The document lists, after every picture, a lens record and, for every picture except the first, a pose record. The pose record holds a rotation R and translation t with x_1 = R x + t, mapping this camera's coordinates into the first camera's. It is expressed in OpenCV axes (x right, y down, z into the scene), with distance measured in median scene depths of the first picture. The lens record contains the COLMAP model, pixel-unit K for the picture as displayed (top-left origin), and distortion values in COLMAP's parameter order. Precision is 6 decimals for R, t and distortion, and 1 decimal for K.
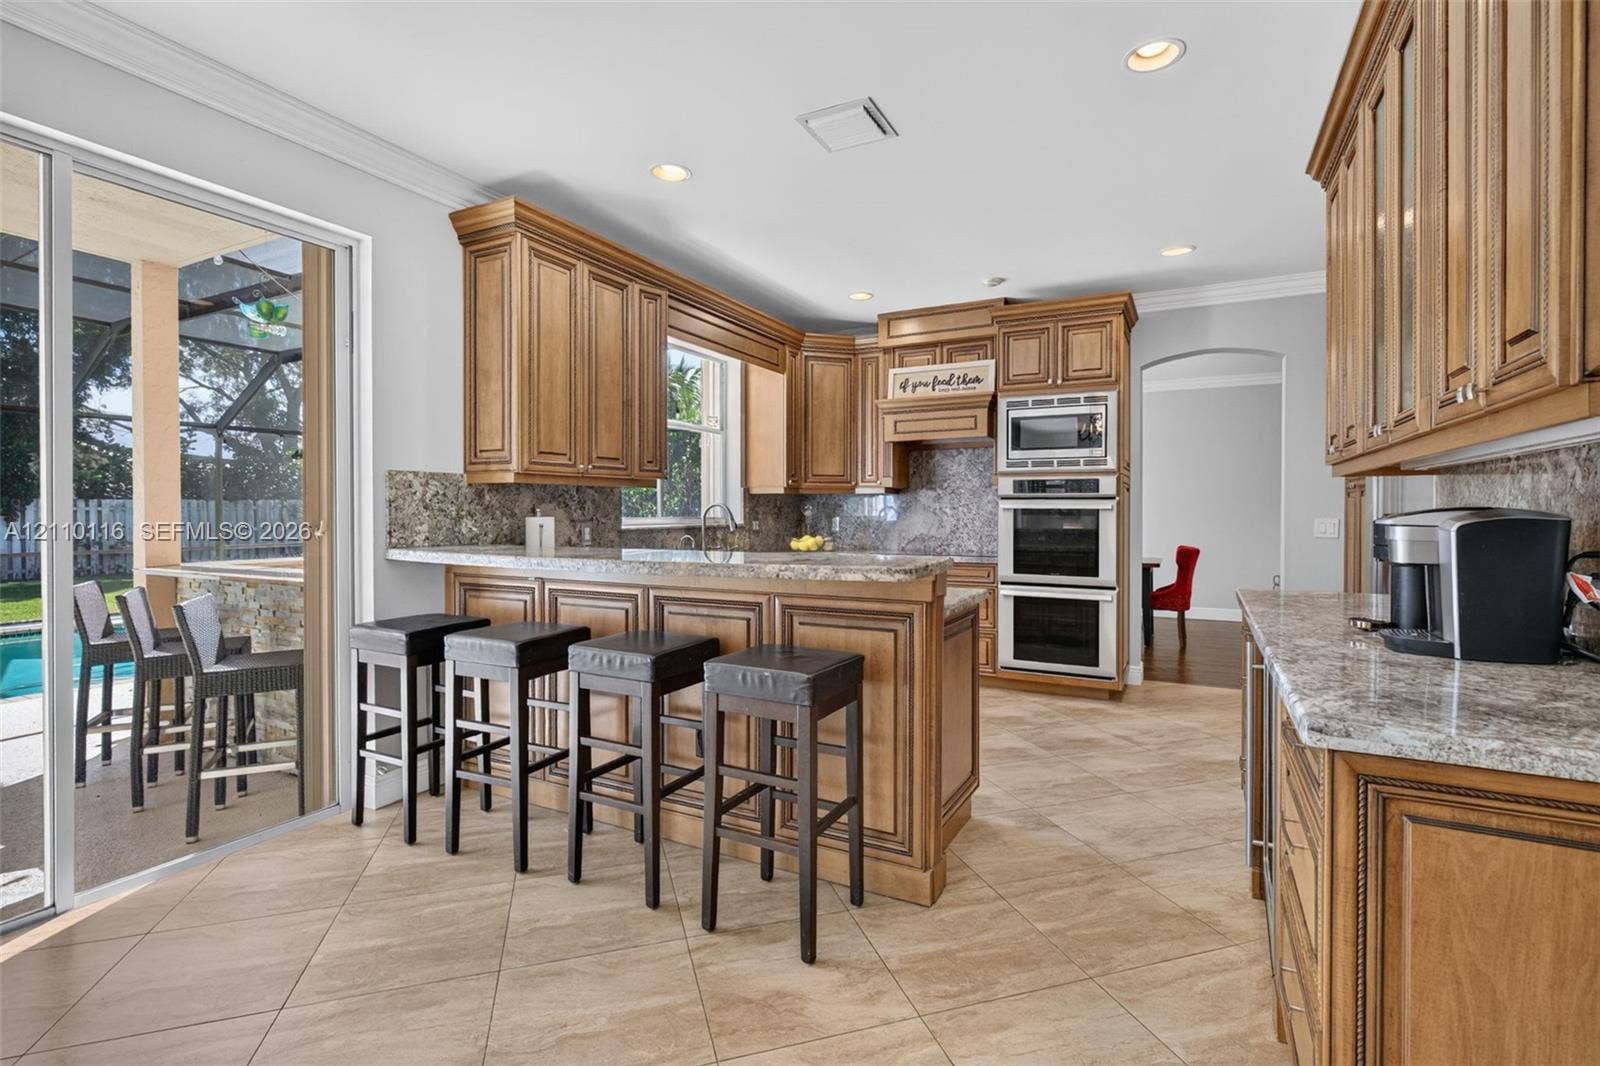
lens RADIAL K [[716.2, 0, 824.7], [0, 716.2, 514.5], [0, 0, 1]] dist [-0.002417, 0.000313]
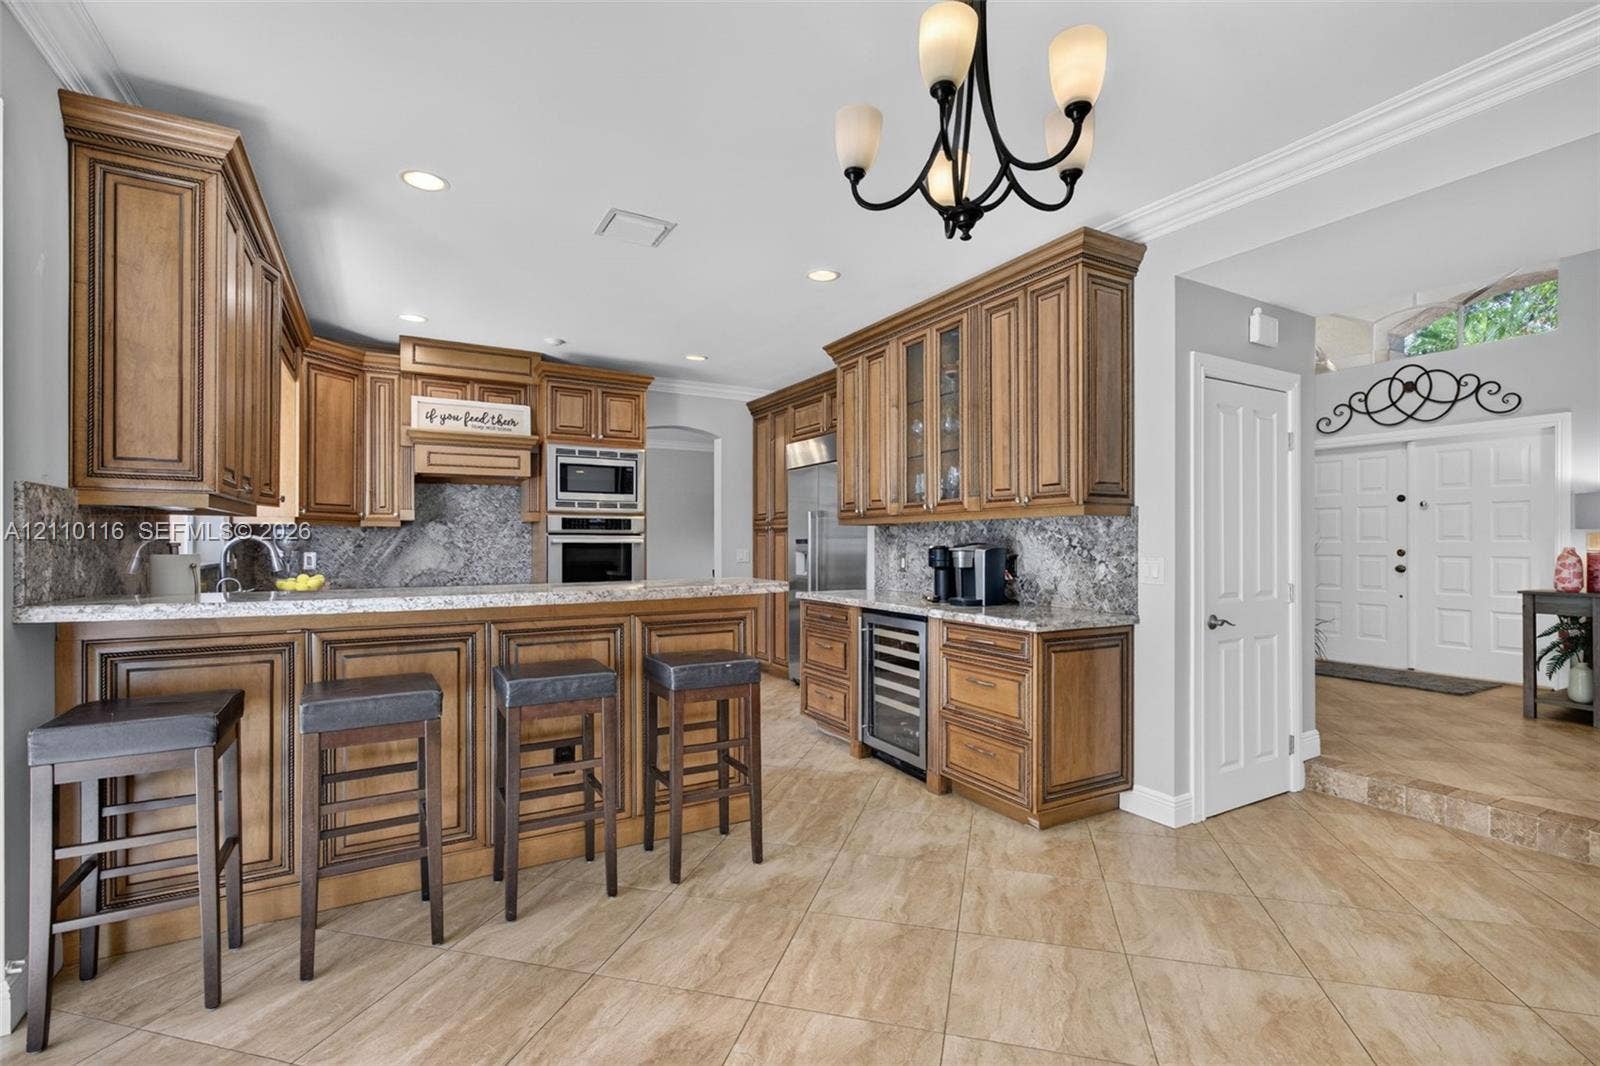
lens RADIAL K [[716.2, 0, 799.1], [0, 716.2, 539.4], [0, 0, 1]] dist [-0.002417, 0.000313]
pose [[0.553252, 0.004857, 0.832999, -0.487846], [0.005605, 0.999939, -0.009553, -0.000862], [-0.832995, 0.009954, 0.553191, 0.059270]]
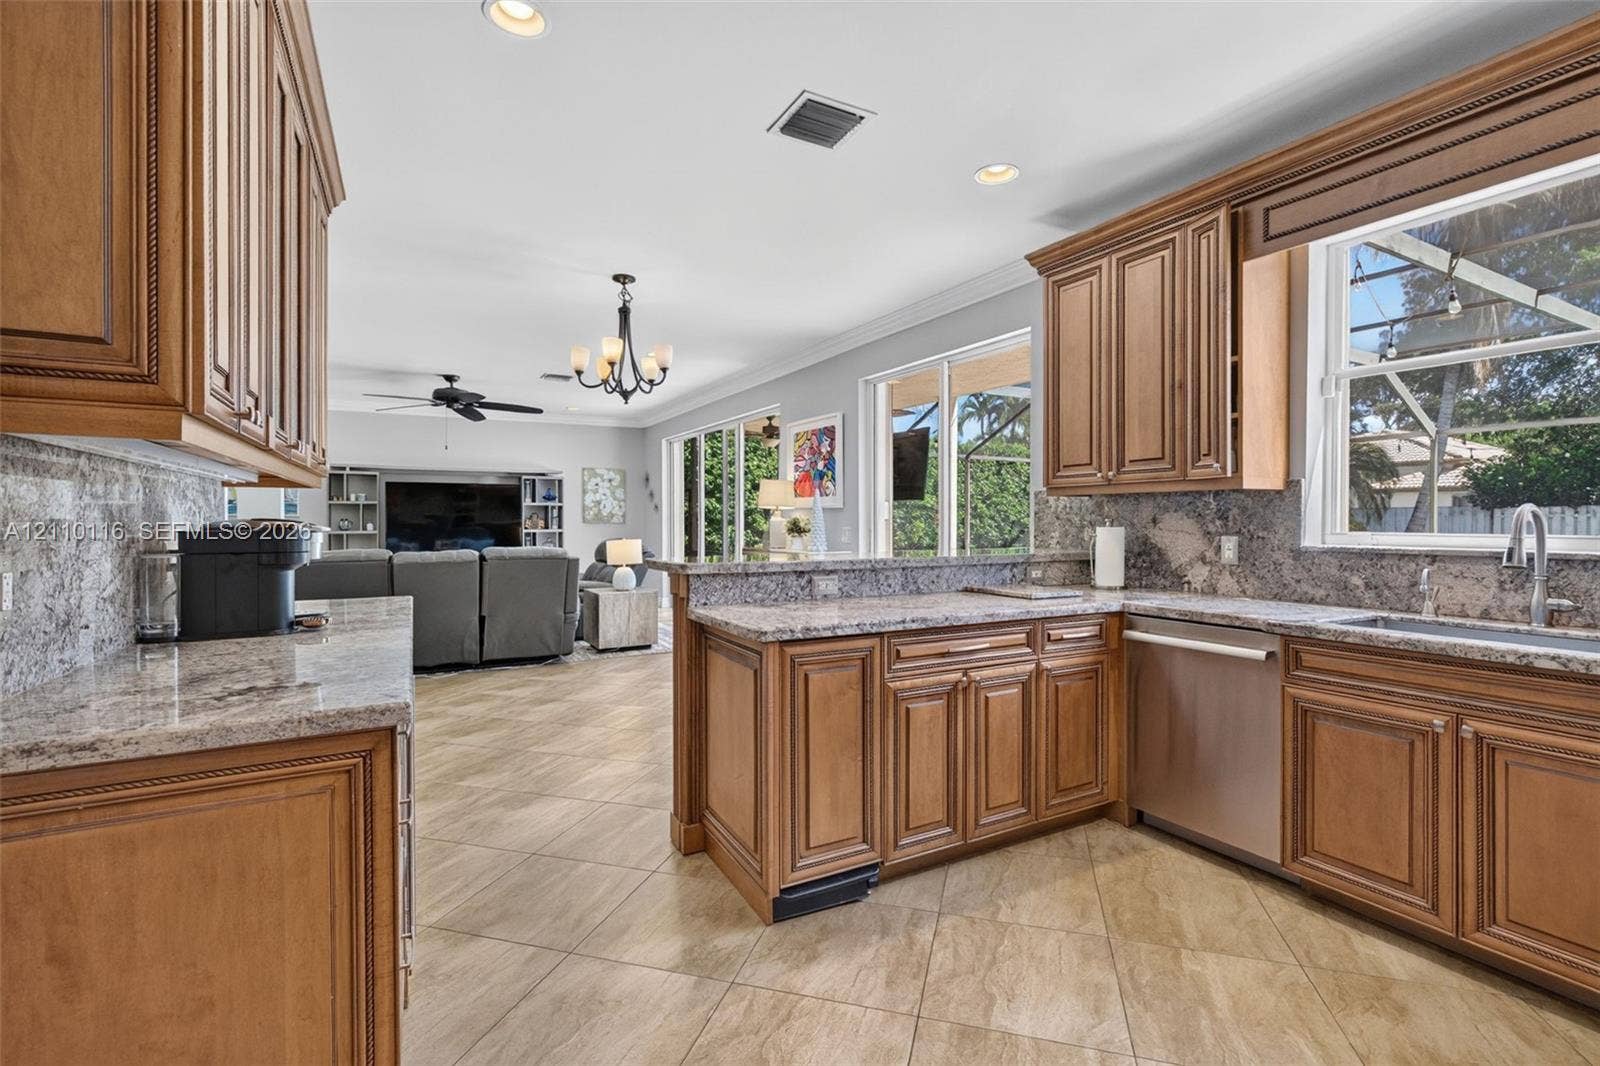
lens RADIAL K [[716.2, 0, 802.4], [0, 716.2, 523.7], [0, 0, 1]] dist [-0.002417, 0.000313]
pose [[-0.559600, 0.002563, -0.828759, 0.503019], [-0.004338, 0.999972, 0.006021, -0.003878], [0.828752, 0.006964, -0.559573, 0.903019]]
